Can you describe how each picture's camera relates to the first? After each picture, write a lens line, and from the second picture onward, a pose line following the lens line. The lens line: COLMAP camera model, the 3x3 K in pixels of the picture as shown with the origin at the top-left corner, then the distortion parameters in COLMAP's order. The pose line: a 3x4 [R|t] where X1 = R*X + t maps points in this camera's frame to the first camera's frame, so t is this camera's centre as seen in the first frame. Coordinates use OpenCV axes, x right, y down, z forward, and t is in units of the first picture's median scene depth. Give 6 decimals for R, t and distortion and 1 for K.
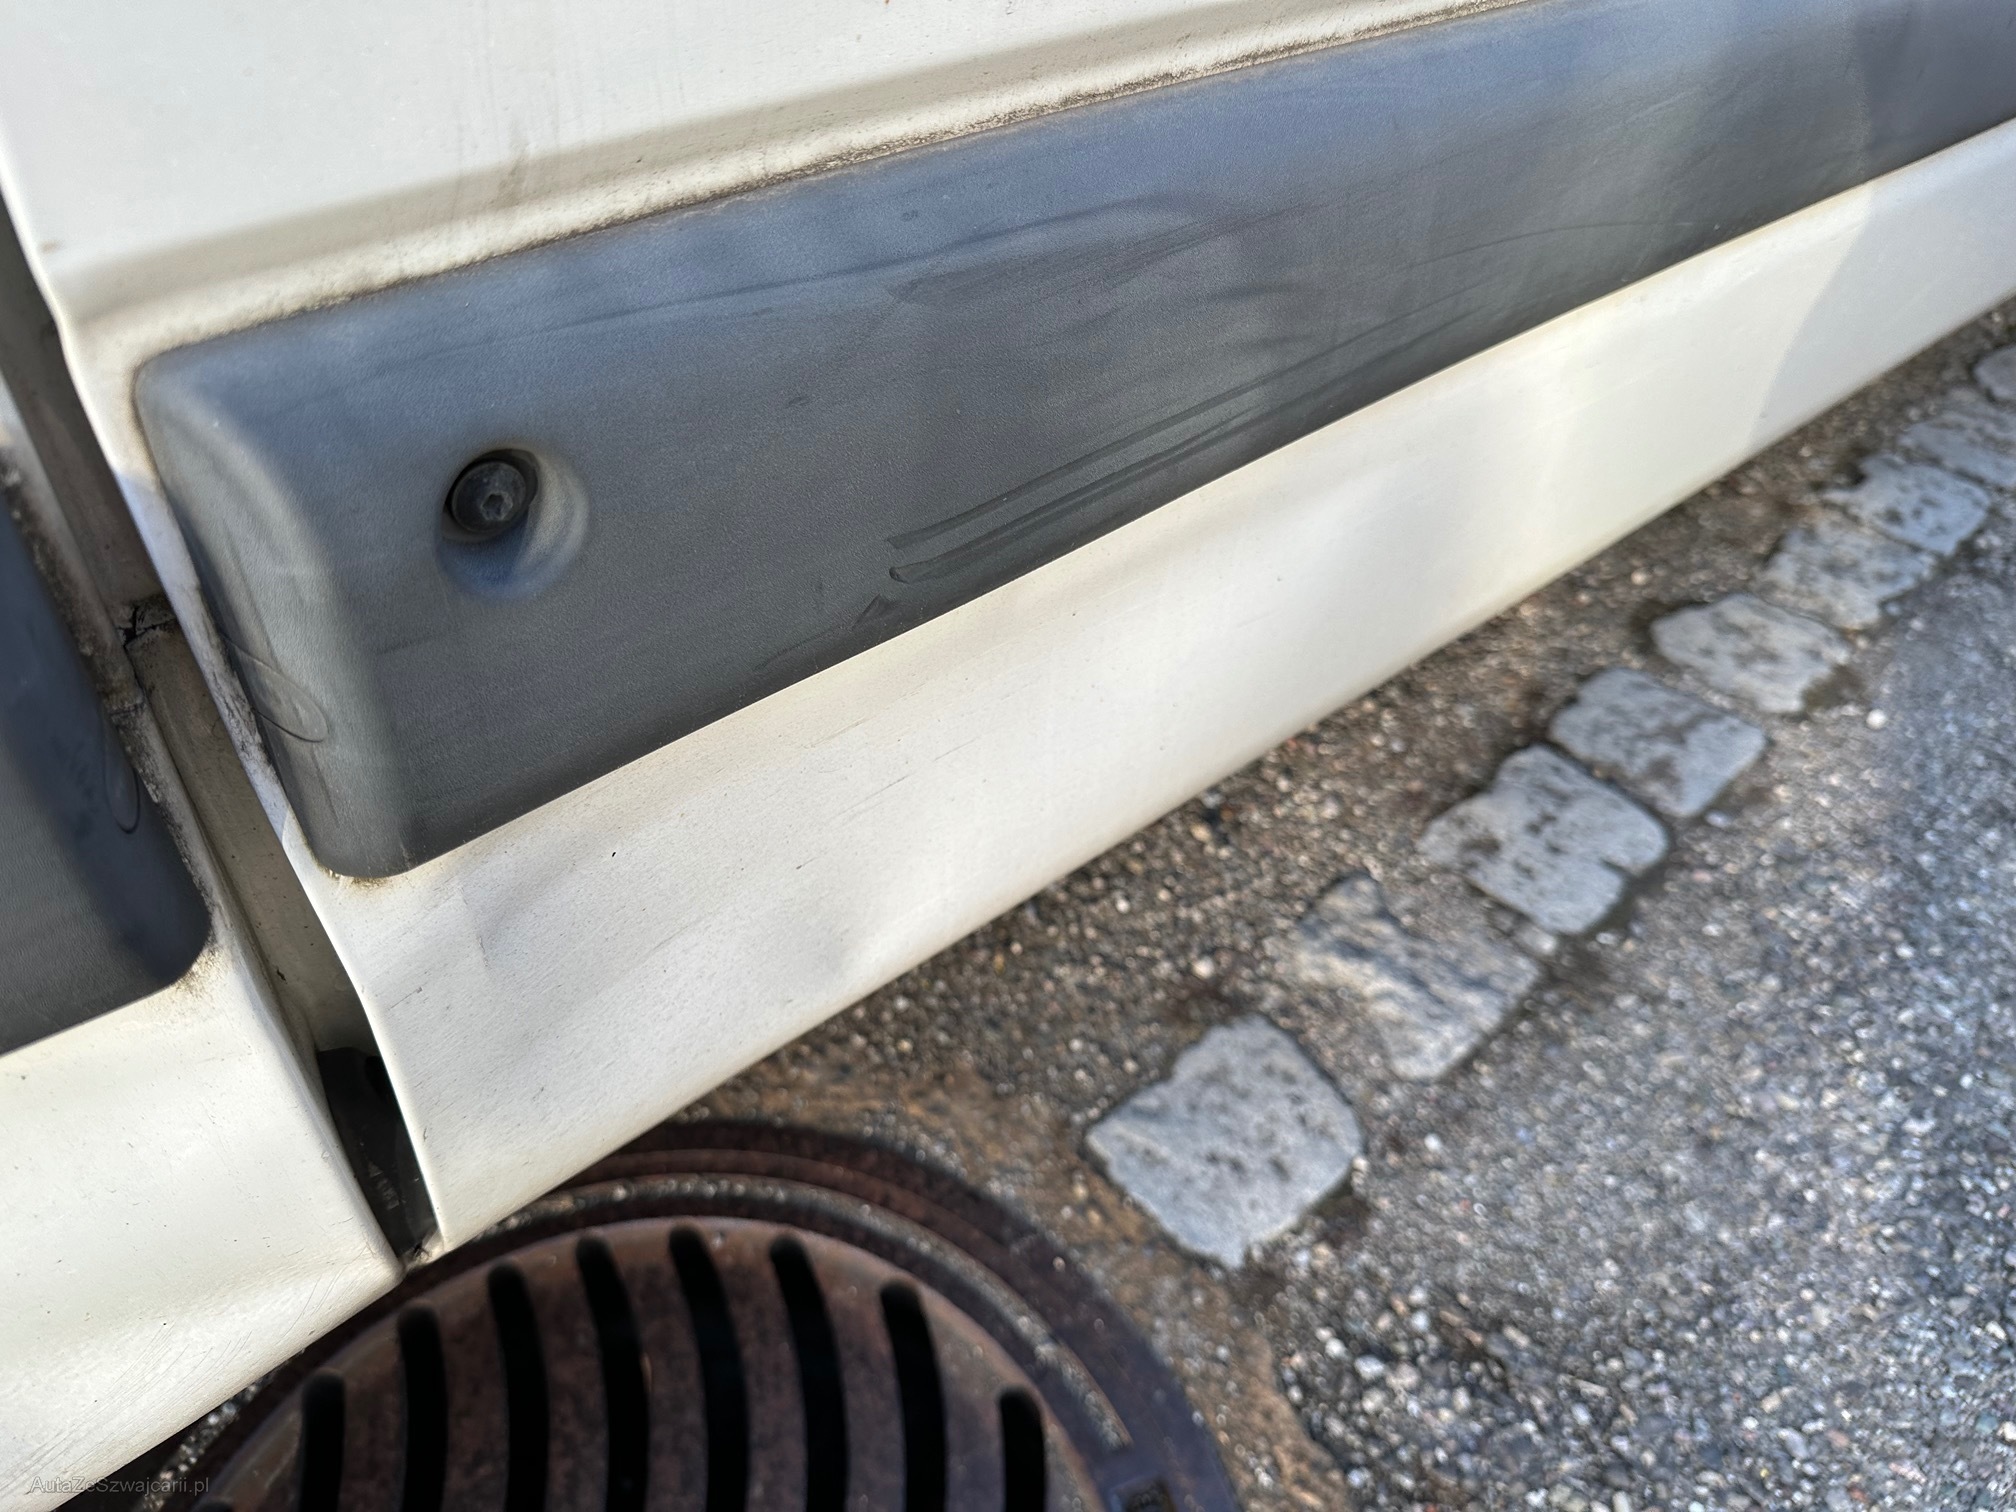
lens RADIAL K [[1445.7, 0, 1017.5], [0, 1445.7, 778.2], [0, 0, 1]] dist [0.060084, -0.088754]
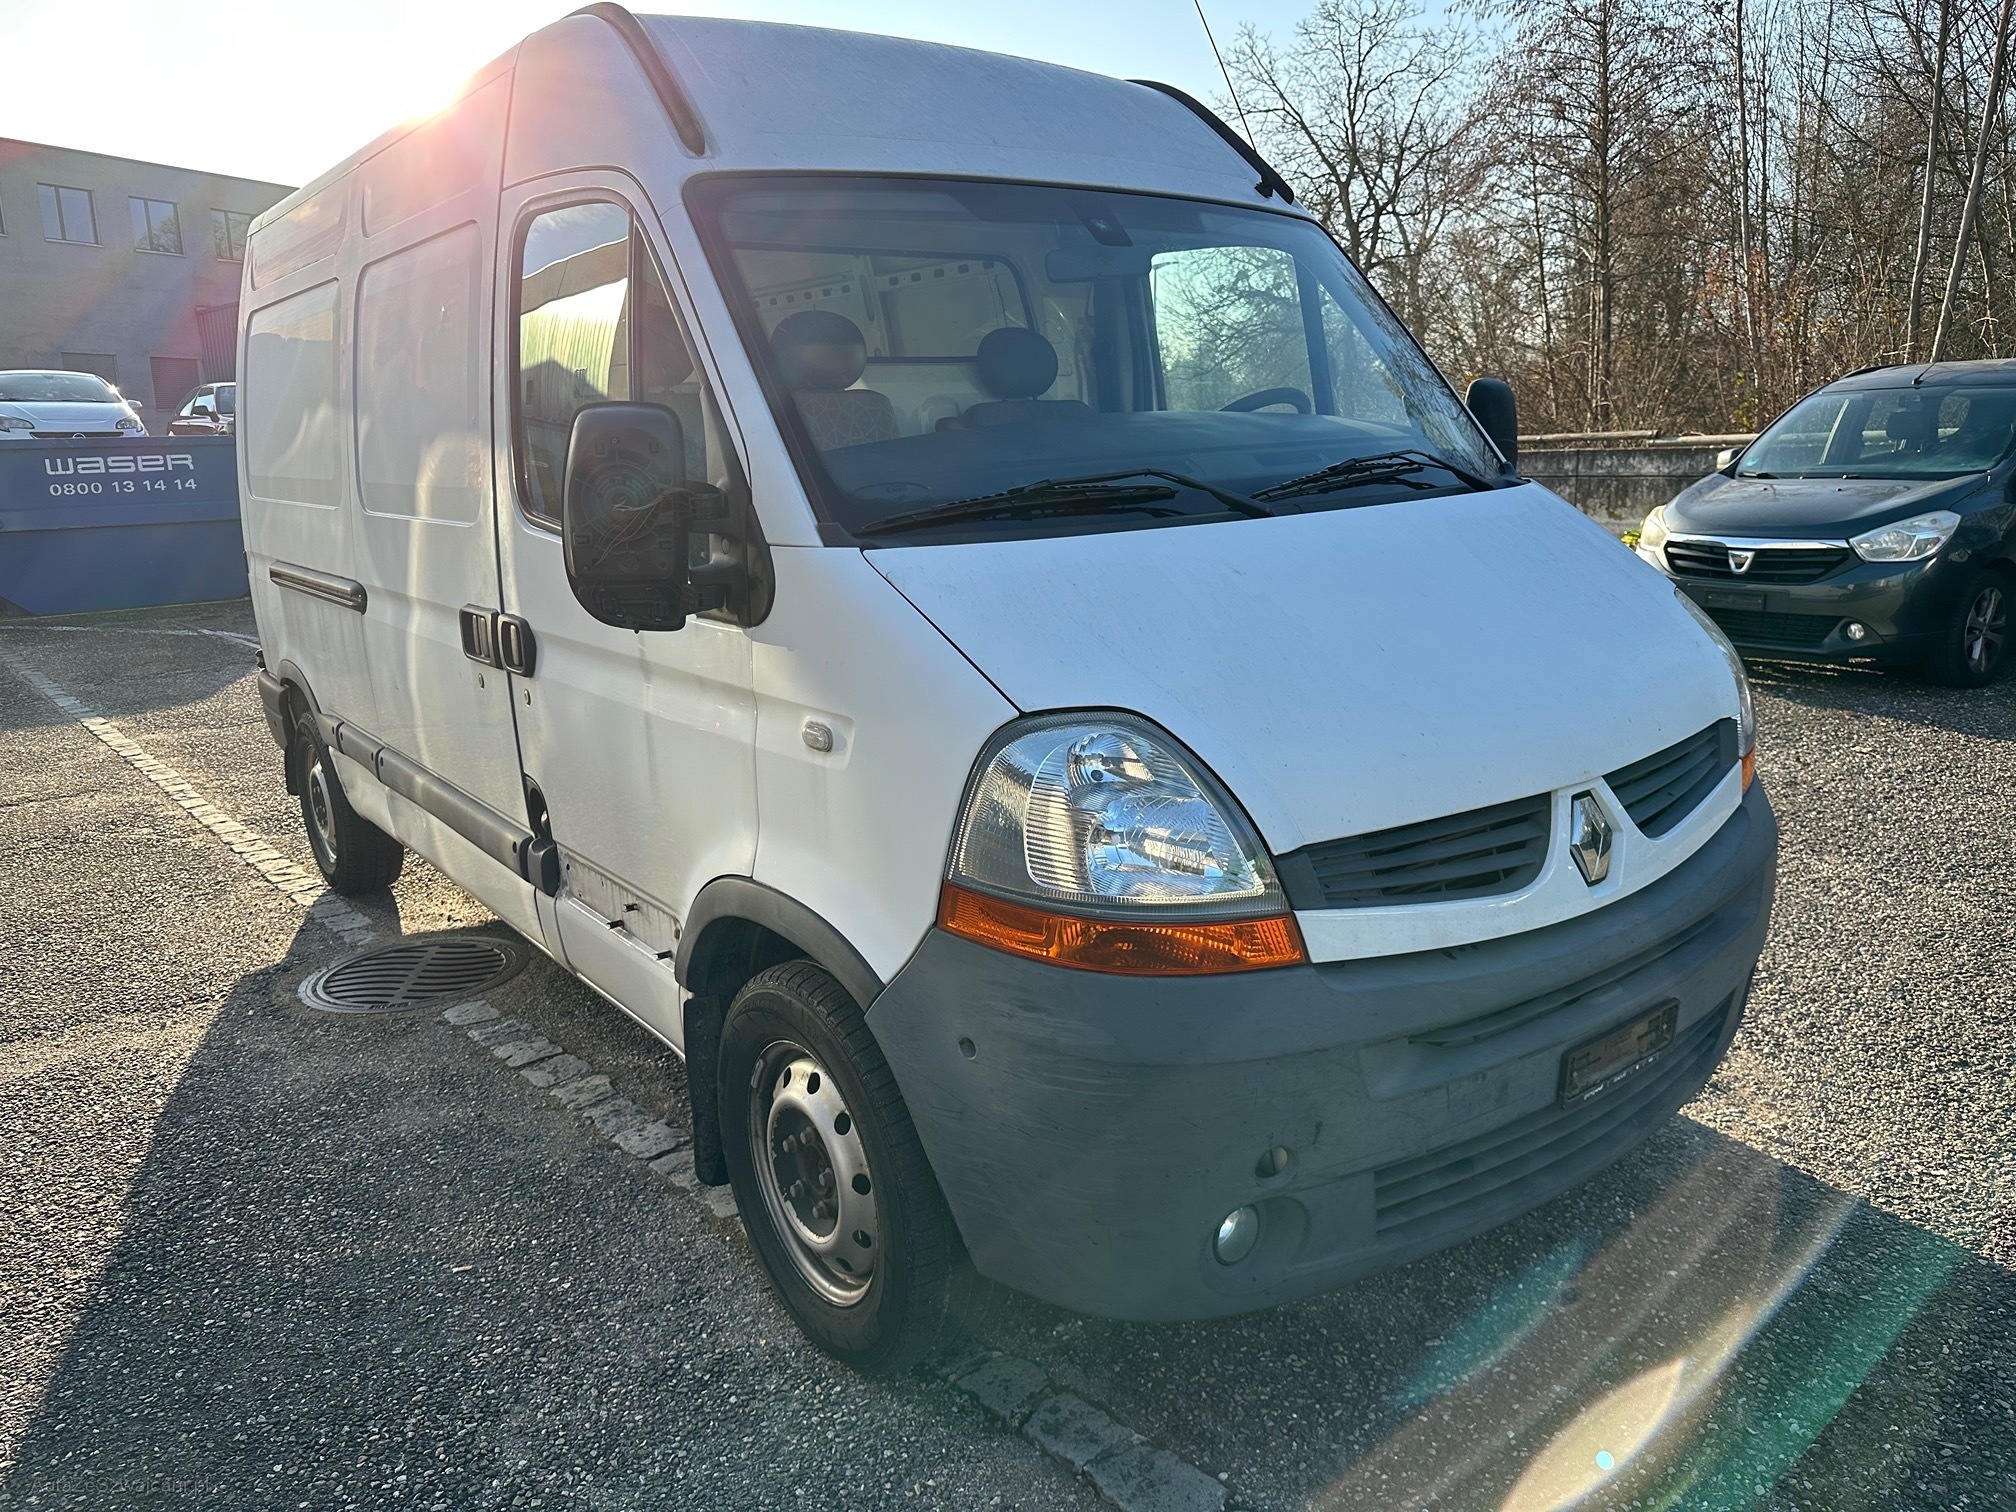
lens RADIAL K [[1392.2, 0, 1001.5], [0, 1392.2, 751.2], [0, 0, 1]] dist [0.072884, -0.107178]
pose [[-0.064262, 0.163490, -0.984450, 3.579728], [-0.678418, 0.716310, 0.163244, -1.828533], [0.731860, 0.678359, 0.064884, 1.205754]]
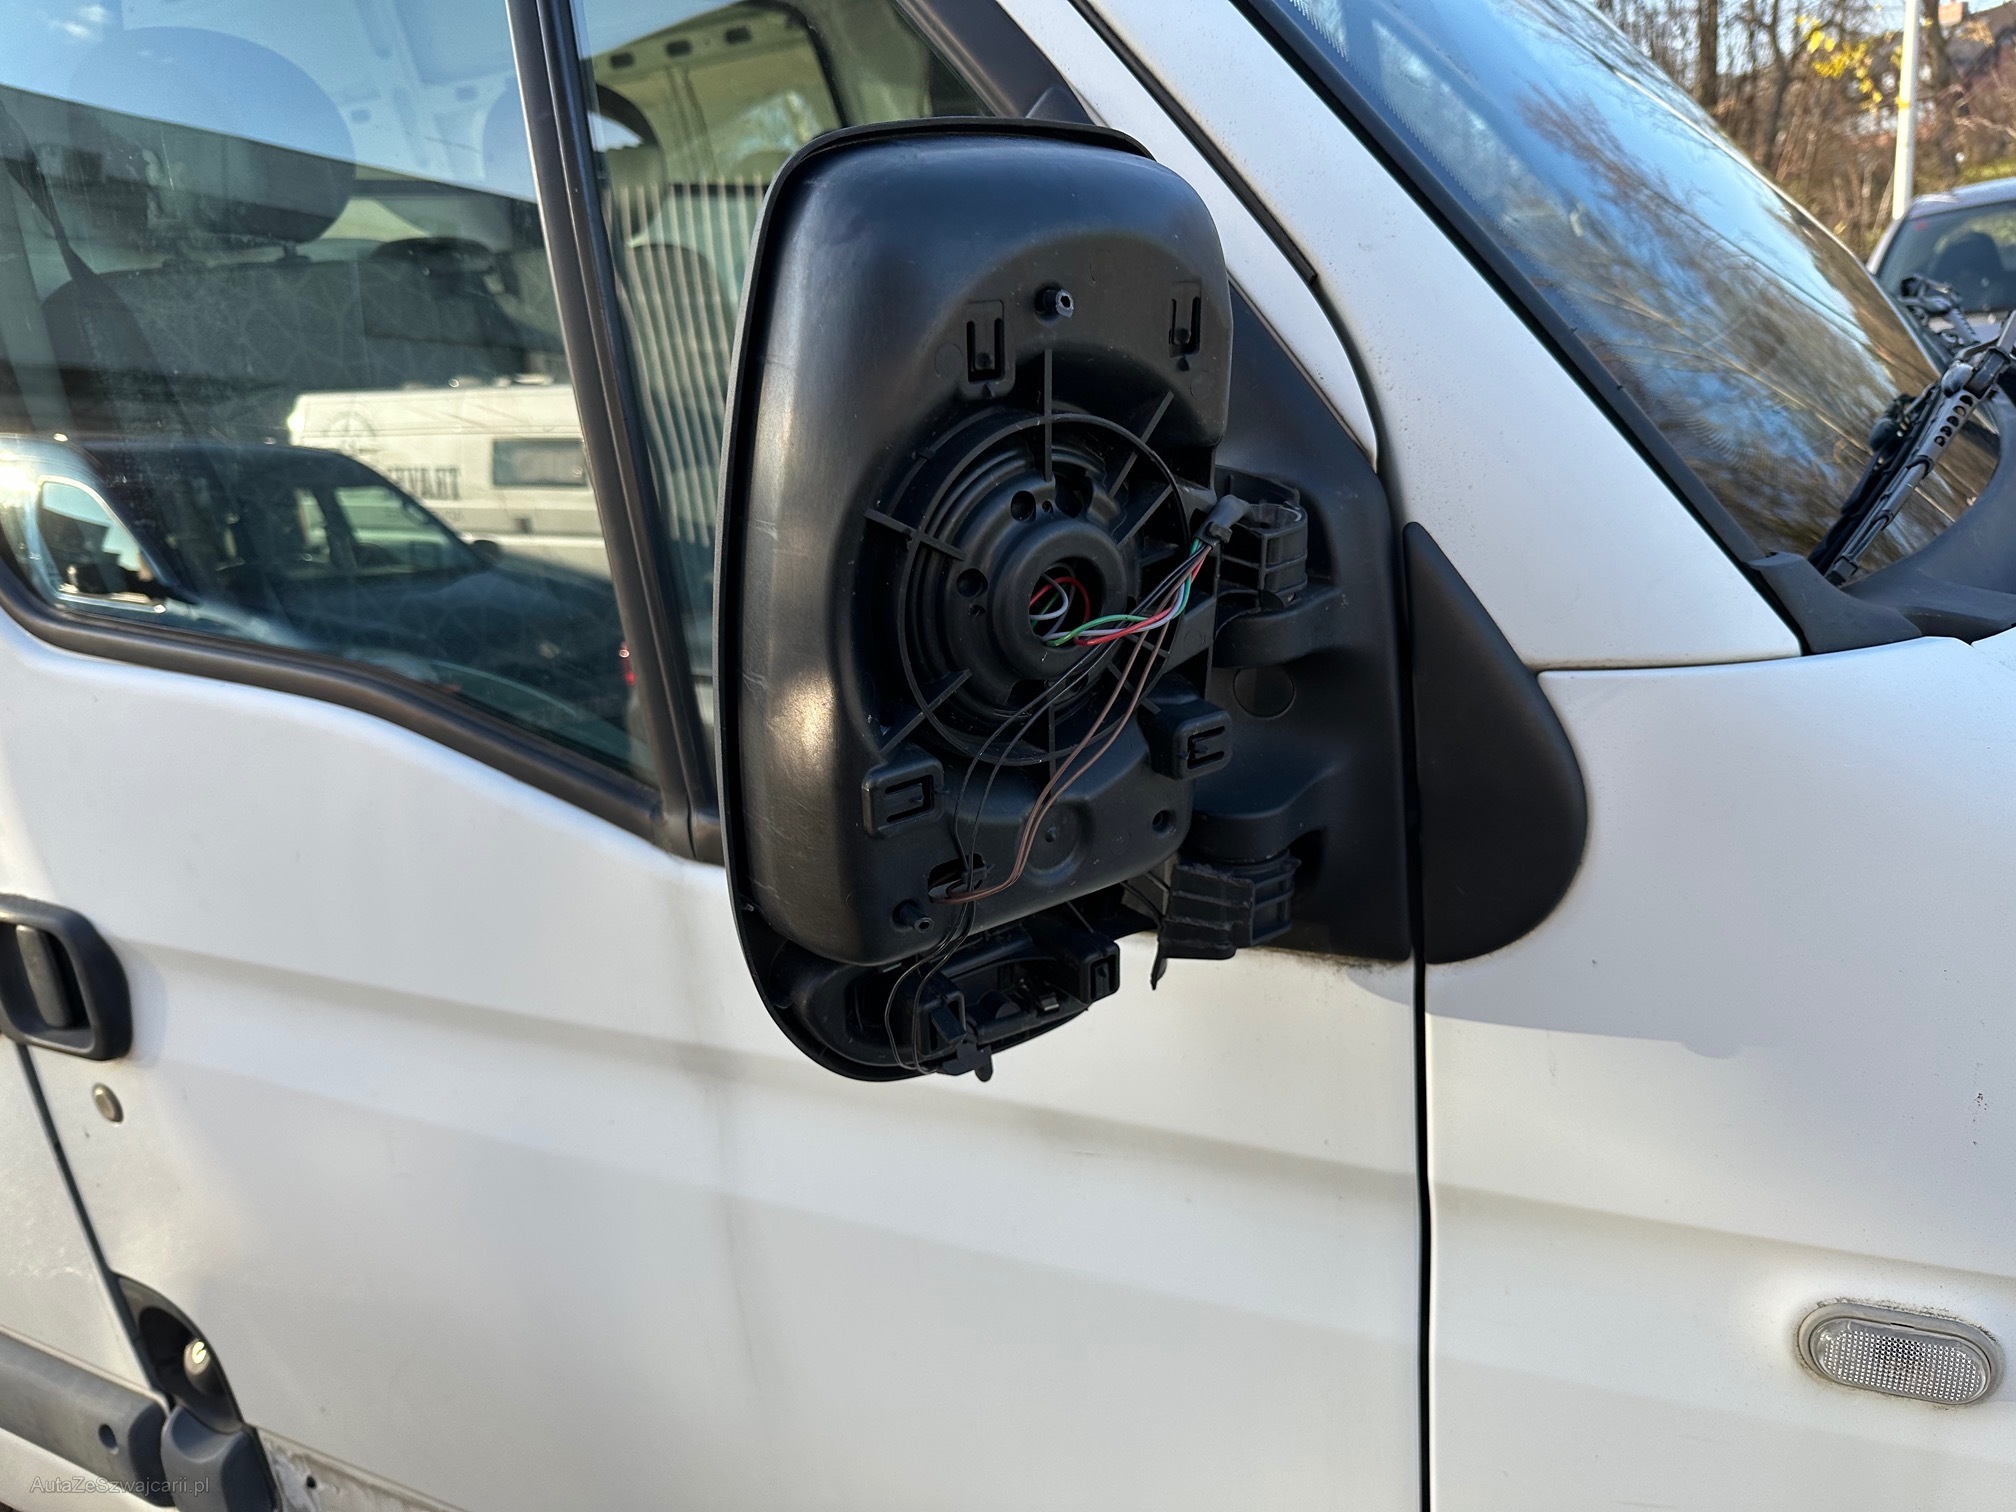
lens RADIAL K [[1392.2, 0, 1001.5], [0, 1392.2, 751.2], [0, 0, 1]] dist [0.072884, -0.107178]
pose [[0.371865, 0.195172, -0.907537, 1.962621], [-0.561015, 0.826158, -0.052206, -1.320795], [0.739580, 0.528556, 0.416714, 0.535748]]
